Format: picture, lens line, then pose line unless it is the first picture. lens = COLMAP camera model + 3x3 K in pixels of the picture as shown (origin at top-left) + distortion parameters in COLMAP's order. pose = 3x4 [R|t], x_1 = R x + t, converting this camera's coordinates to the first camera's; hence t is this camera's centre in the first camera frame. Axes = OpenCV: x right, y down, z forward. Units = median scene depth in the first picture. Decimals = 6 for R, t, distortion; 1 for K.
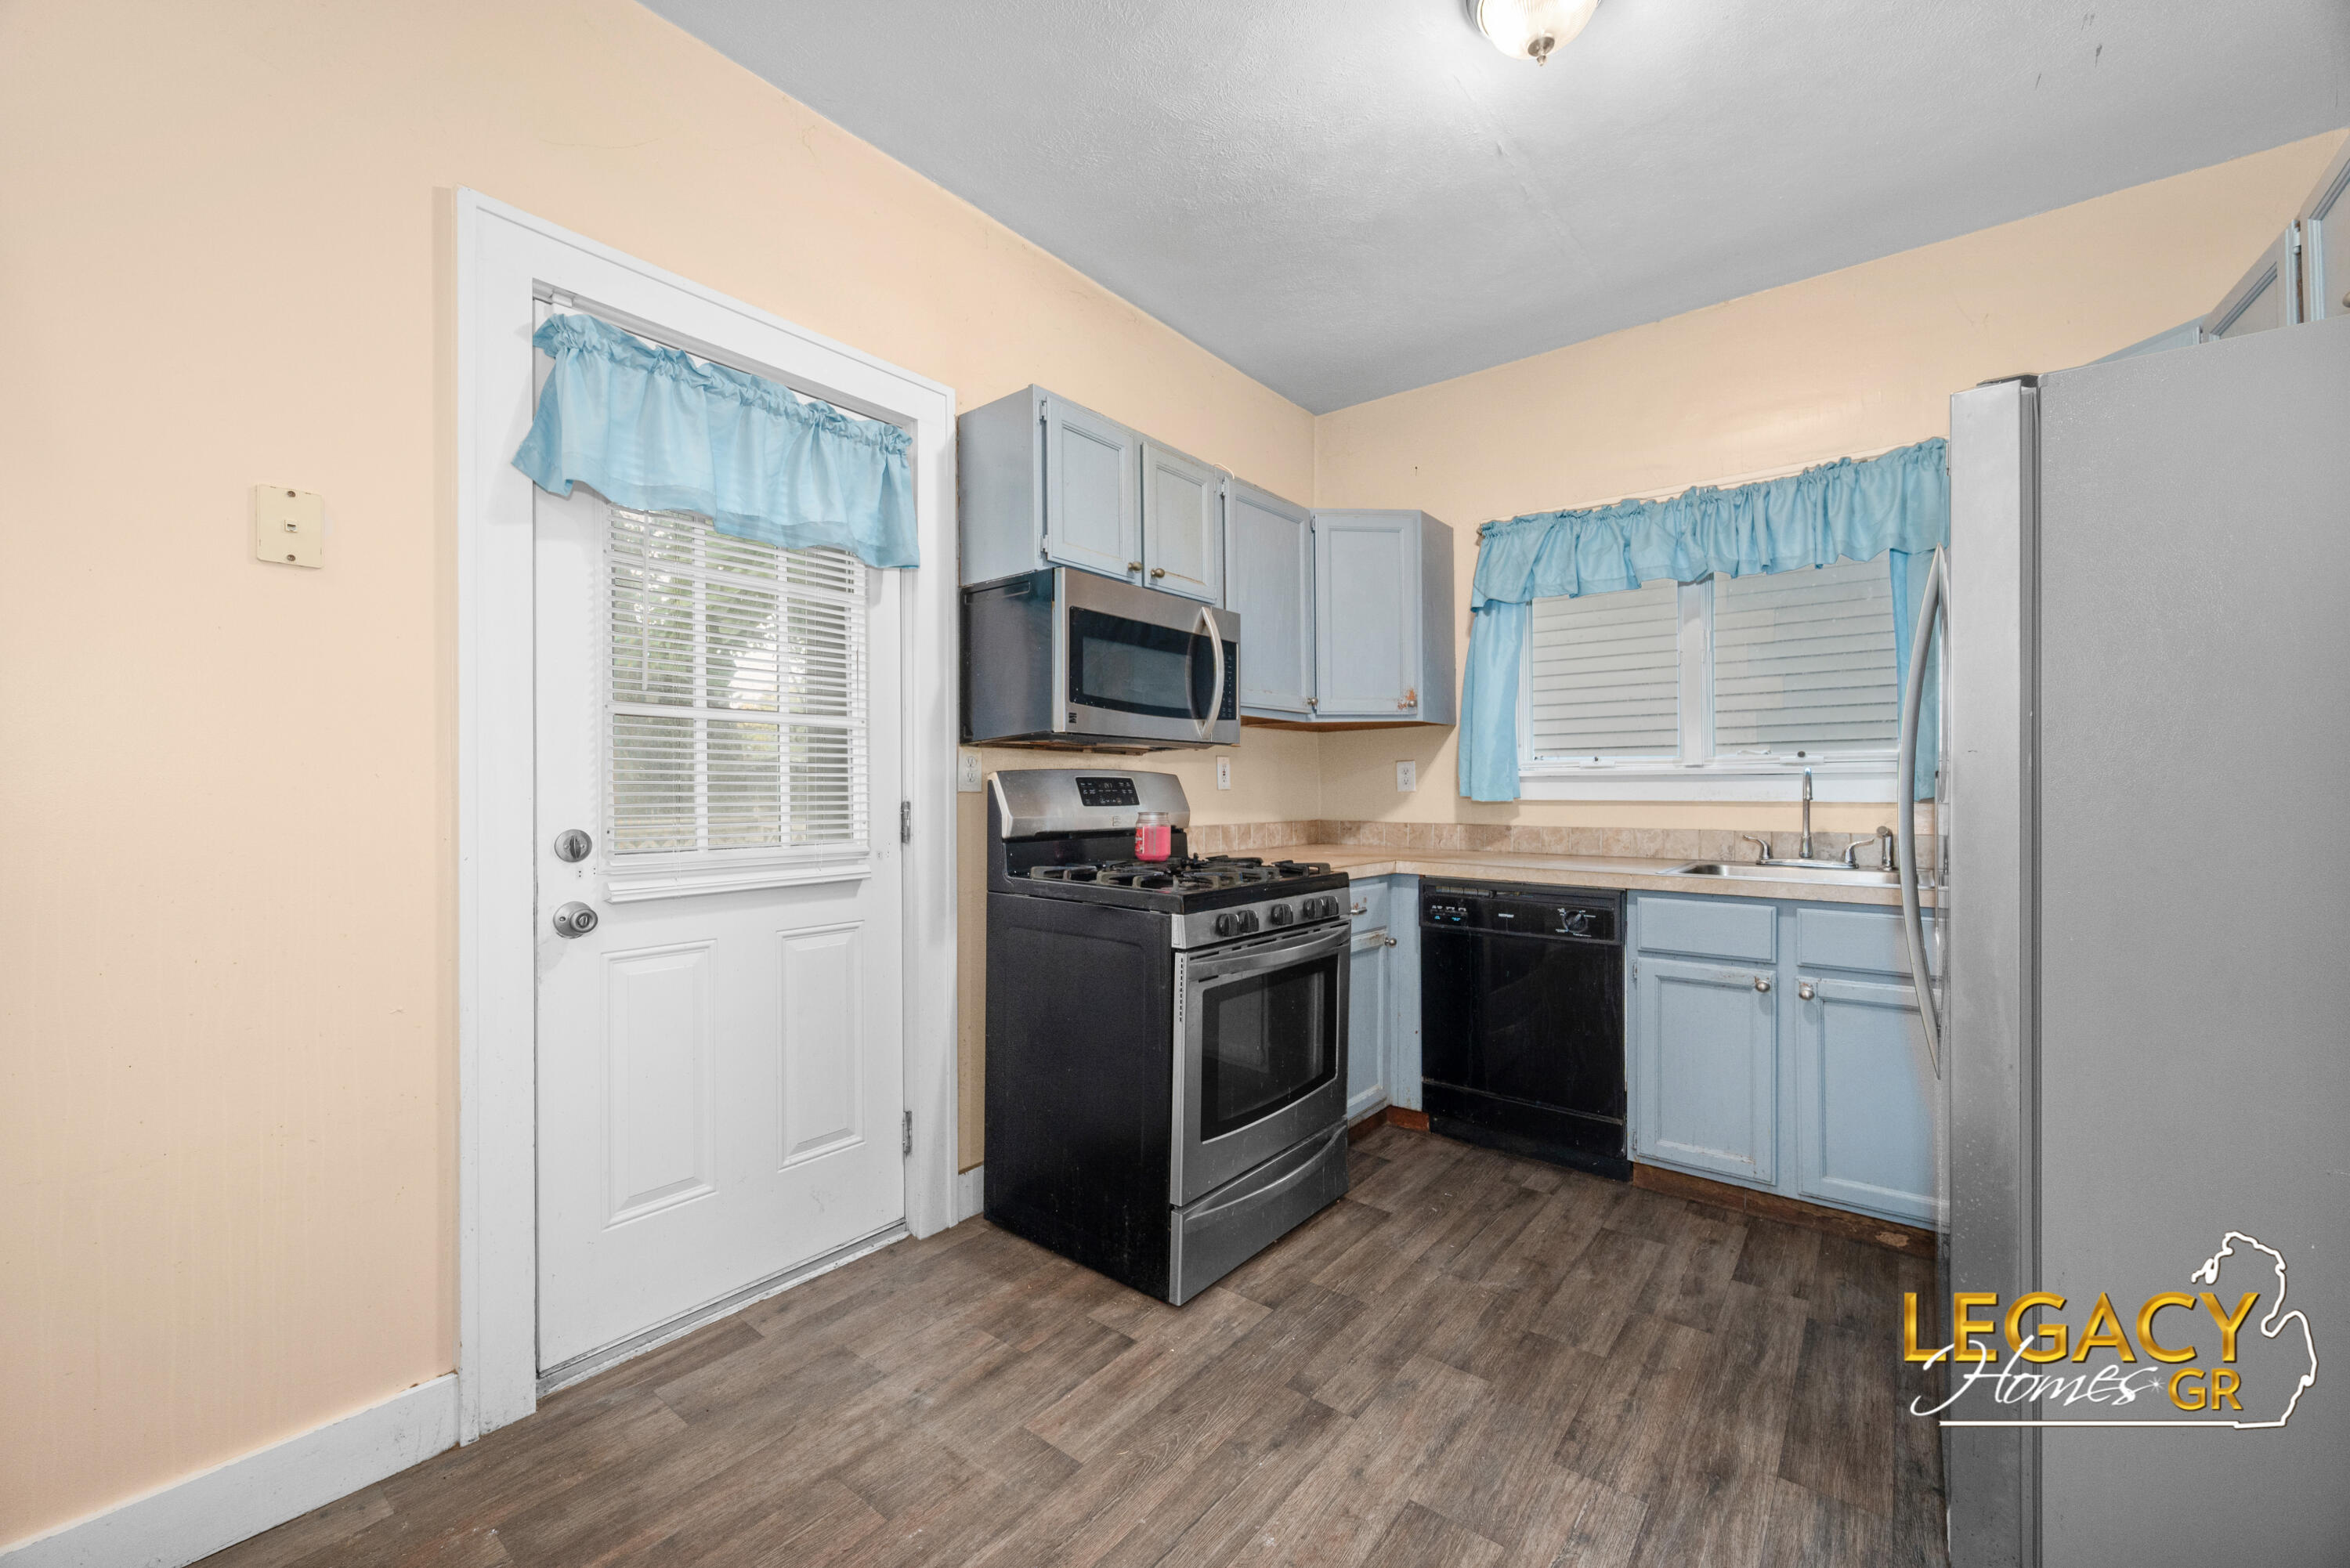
lens RADIAL K [[941.8, 0, 1167.6], [0, 941.8, 792.1], [0, 0, 1]] dist [0.000221, -0.000203]
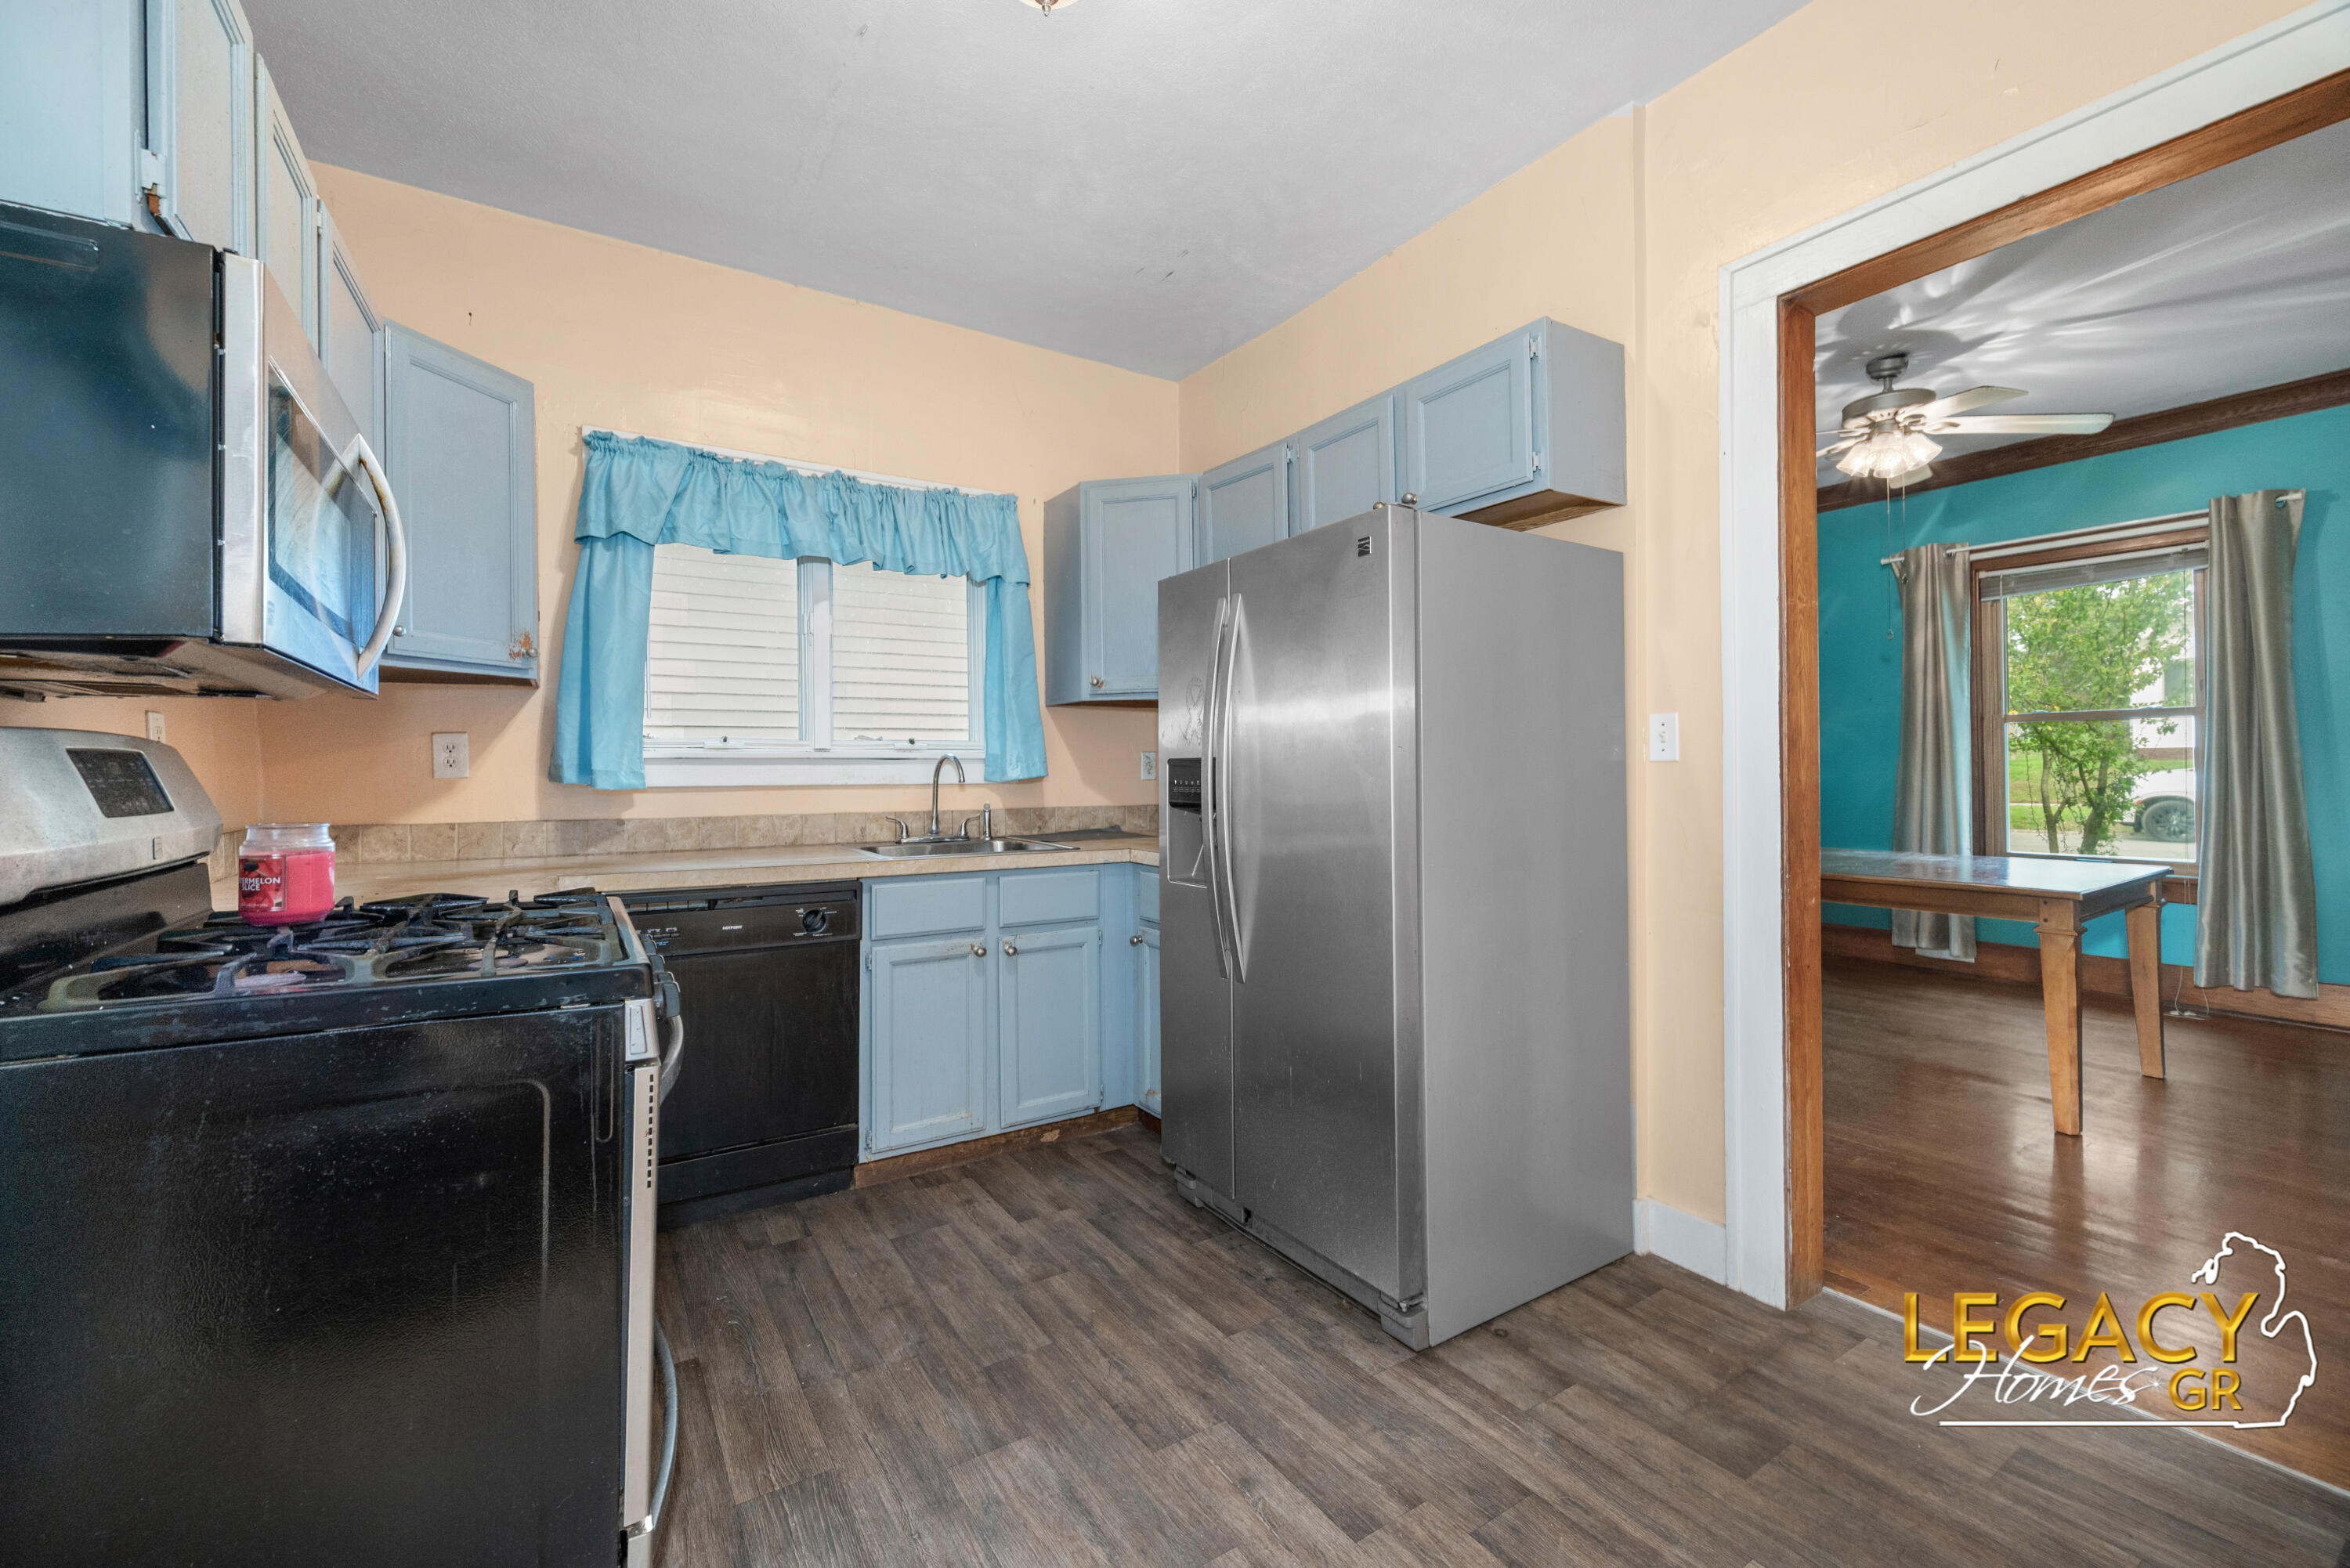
lens RADIAL K [[958.4, 0, 1151.4], [0, 958.4, 763.9], [0, 0, 1]] dist [0.001273, 0.000500]
pose [[0.326807, 0.005741, 0.945074, -0.364626], [0.005442, 0.999954, -0.007957, -0.003404], [-0.945076, 0.007743, 0.326760, 0.442038]]
